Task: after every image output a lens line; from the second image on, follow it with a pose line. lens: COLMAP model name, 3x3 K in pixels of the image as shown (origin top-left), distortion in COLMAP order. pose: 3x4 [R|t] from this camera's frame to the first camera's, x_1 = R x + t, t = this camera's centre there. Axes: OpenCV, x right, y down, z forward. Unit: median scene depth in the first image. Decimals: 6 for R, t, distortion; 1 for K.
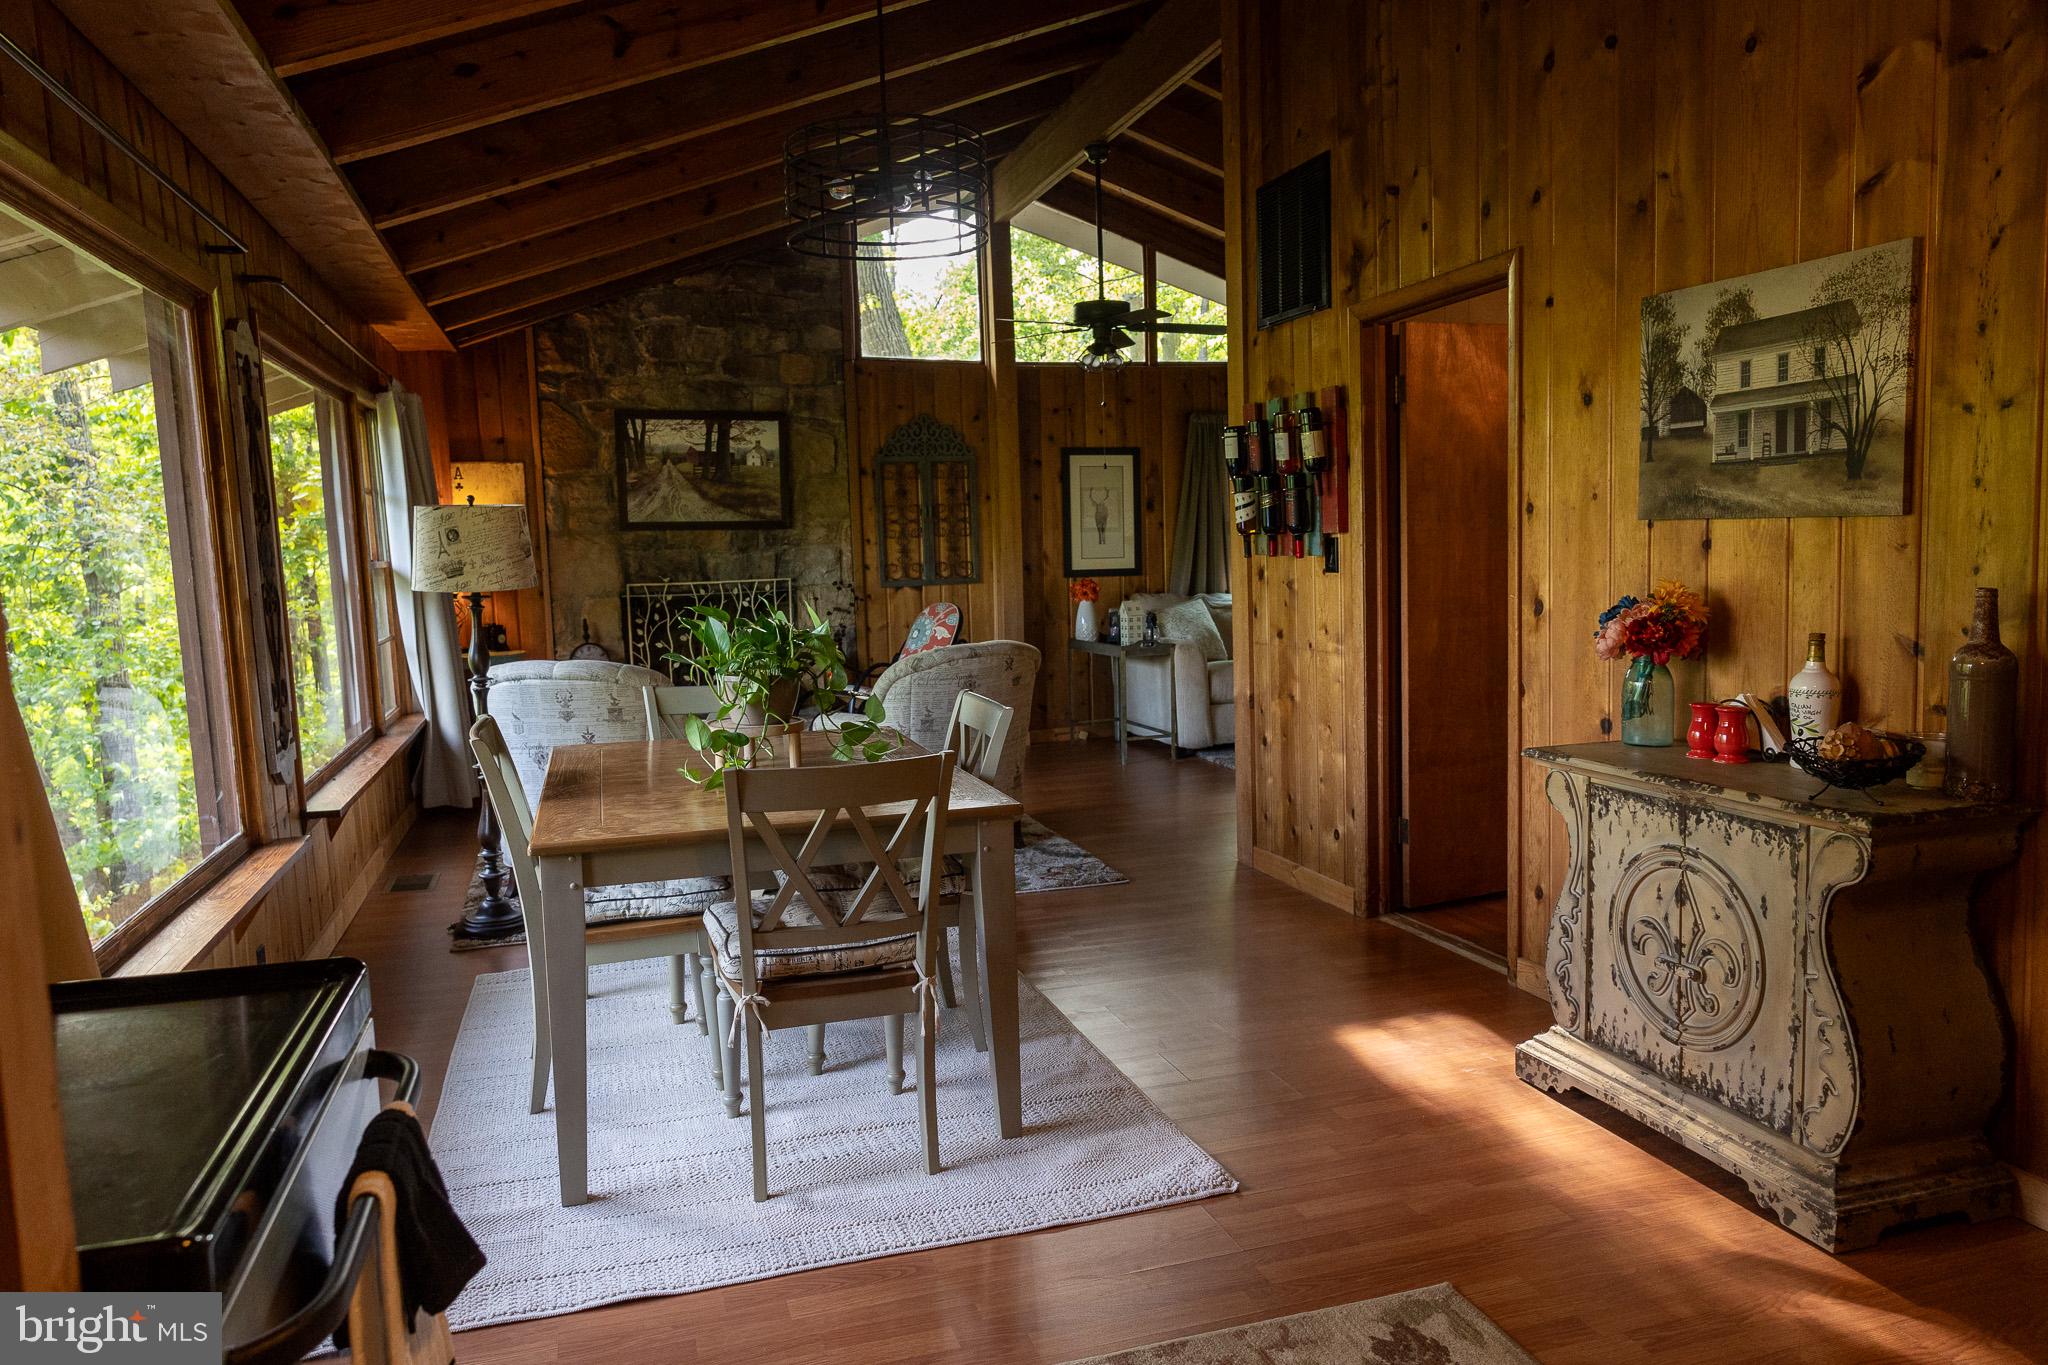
lens RADIAL K [[1375.7, 0, 1021.2], [0, 1375.7, 684.9], [0, 0, 1]] dist [0.001110, 0.003823]
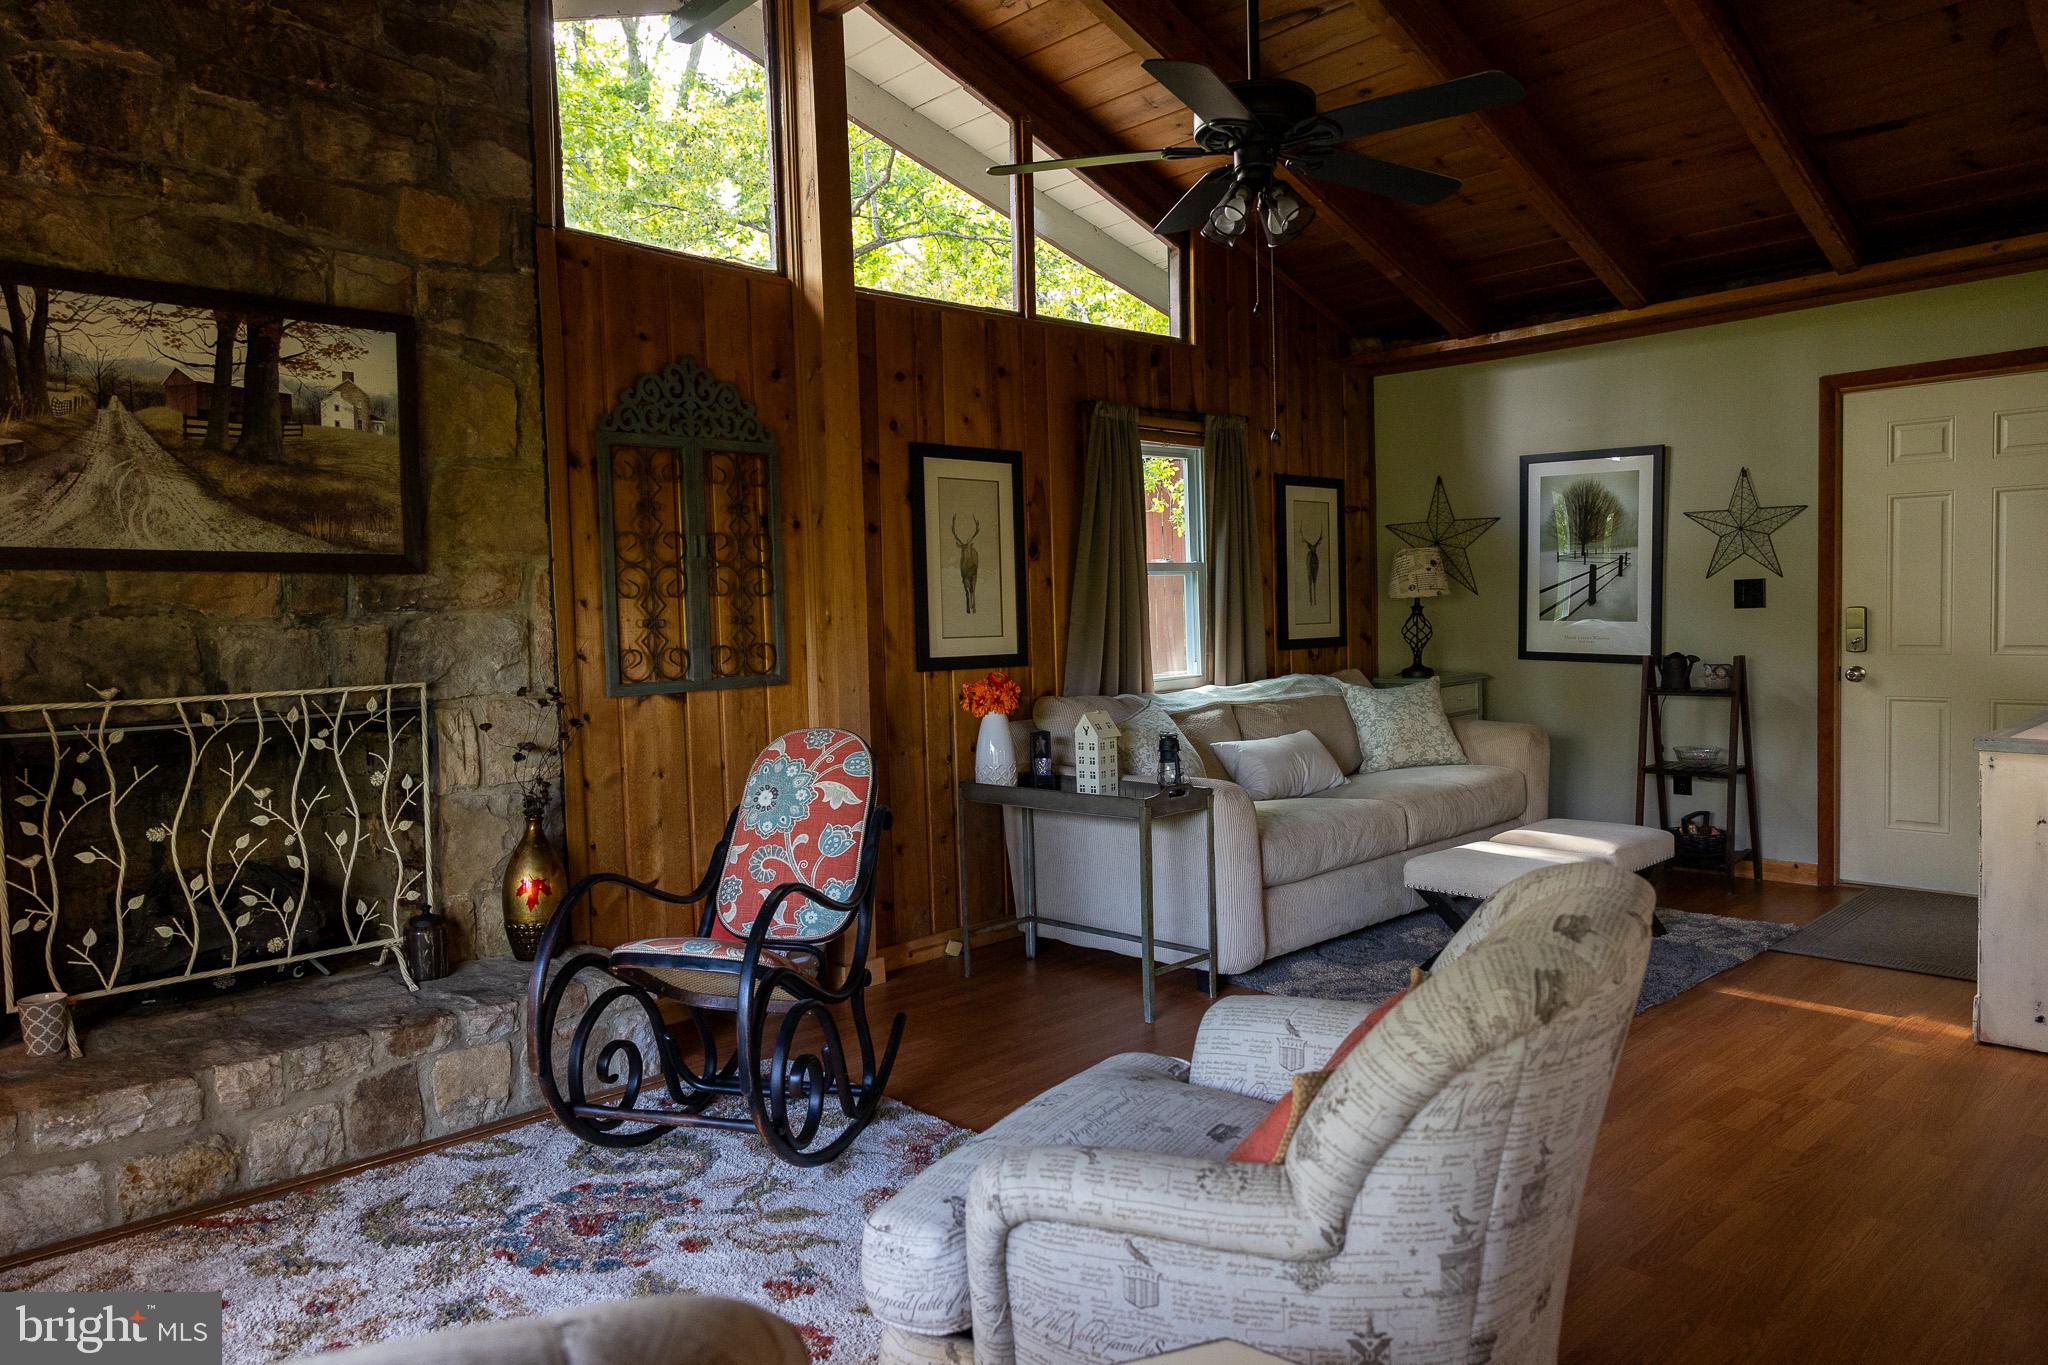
lens RADIAL K [[1372.0, 0, 1024.0], [0, 1372.0, 682.5], [0, 0, 1]] dist [0.004883, -0.000970]
pose [[0.902689, -0.019252, 0.429862, -0.189918], [0.047884, 0.997288, -0.055889, -0.044519], [-0.427620, 0.071034, 0.901163, 0.527352]]
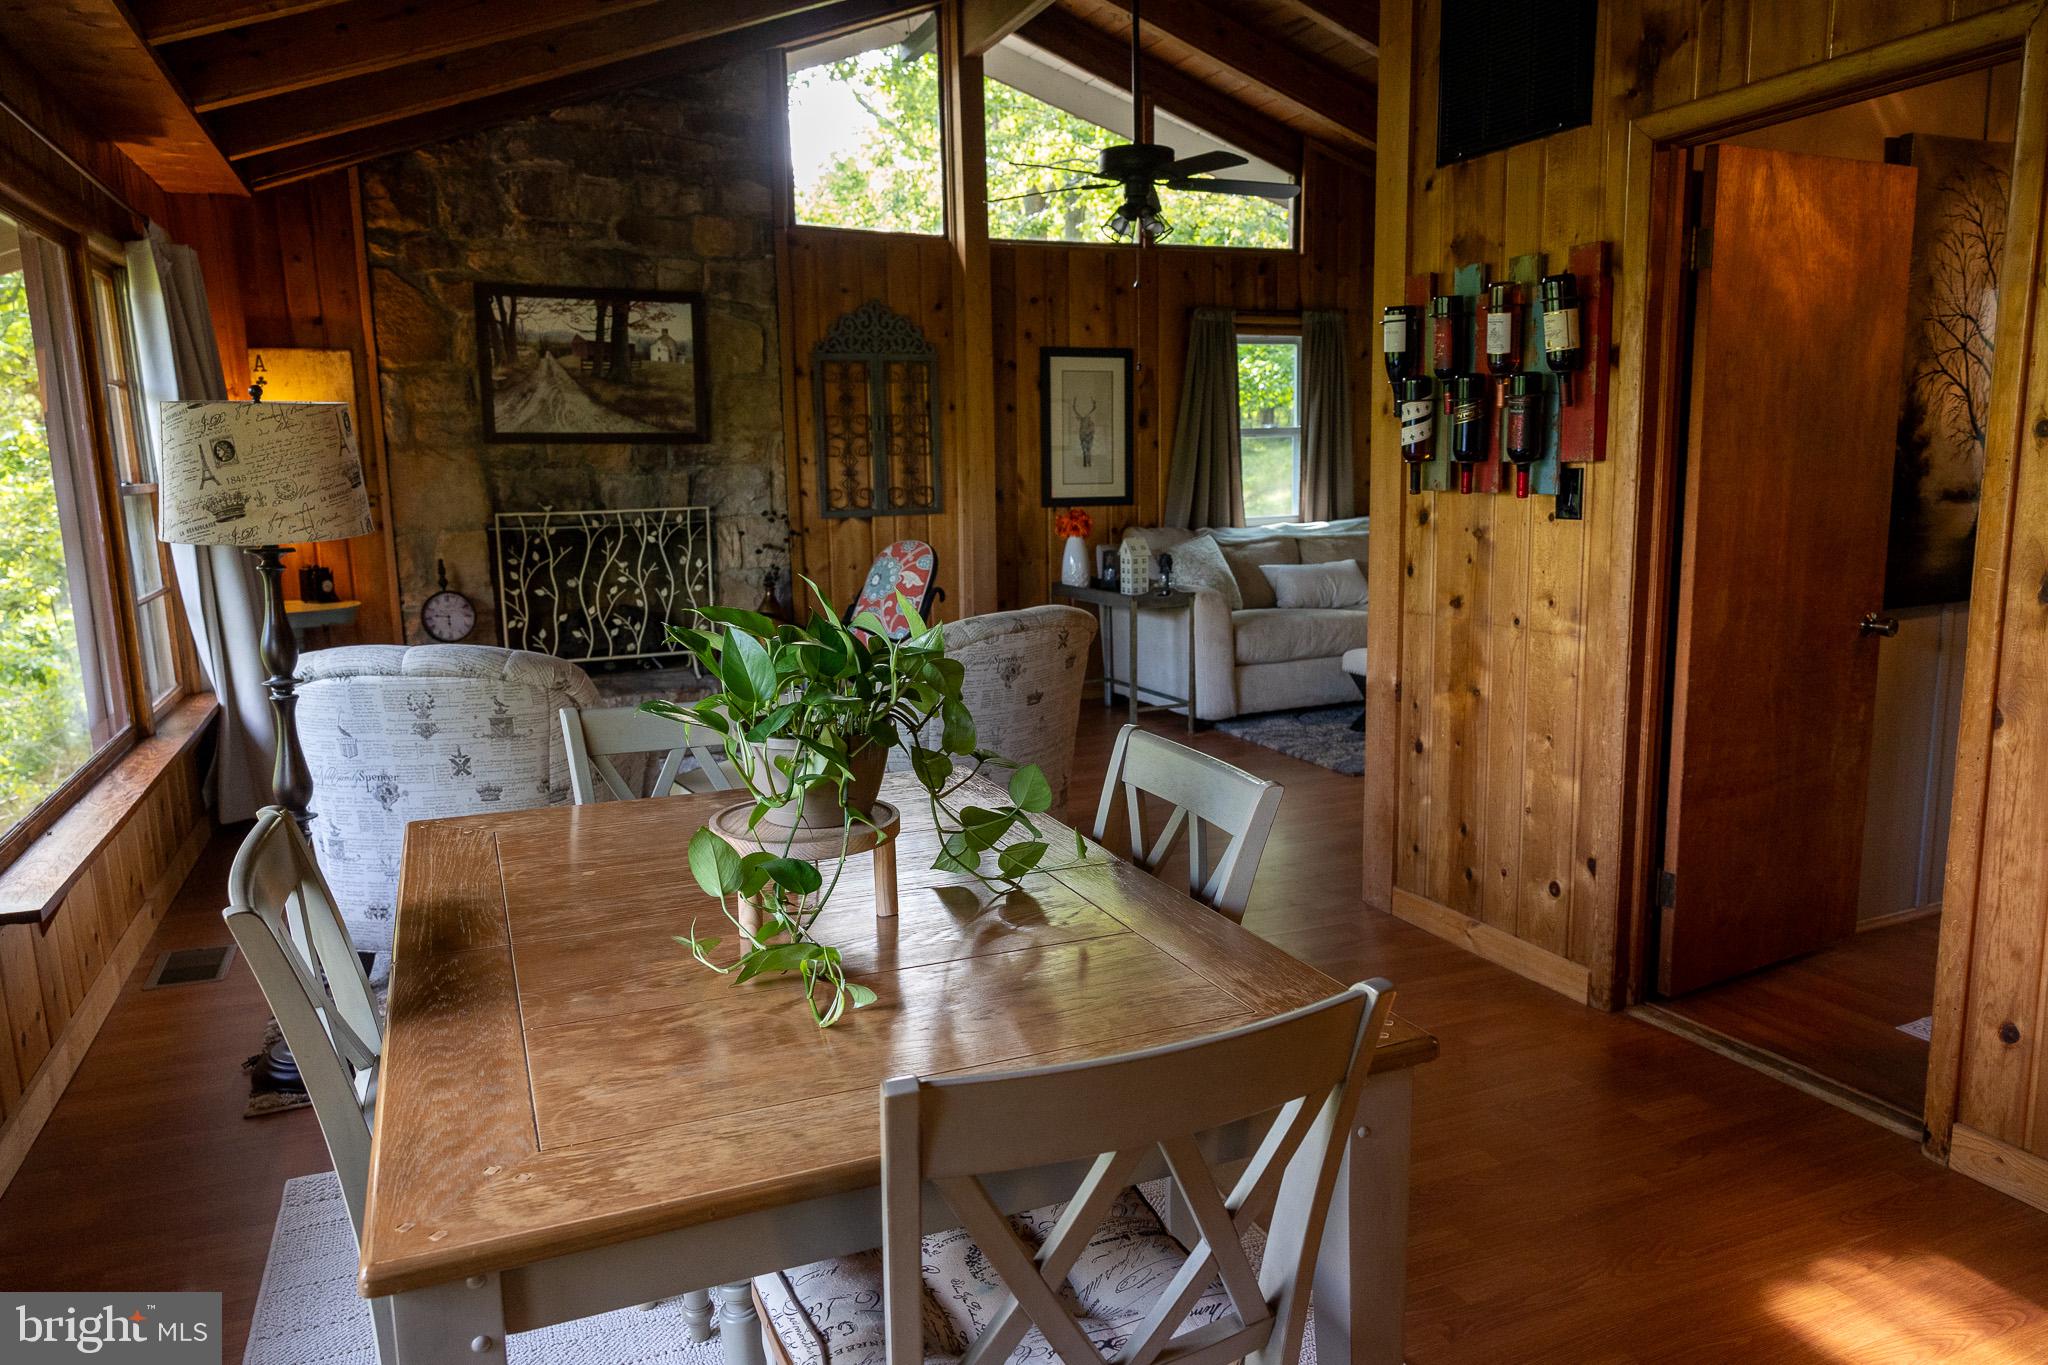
lens RADIAL K [[1372.8, 0, 1023.8], [0, 1372.8, 684.9], [0, 0, 1]] dist [0.000145, 0.003535]
pose [[0.994995, -0.005581, 0.099768, -0.069030], [-0.000422, 0.998195, 0.060049, -0.023634], [-0.099923, -0.059790, 0.993197, 0.199707]]
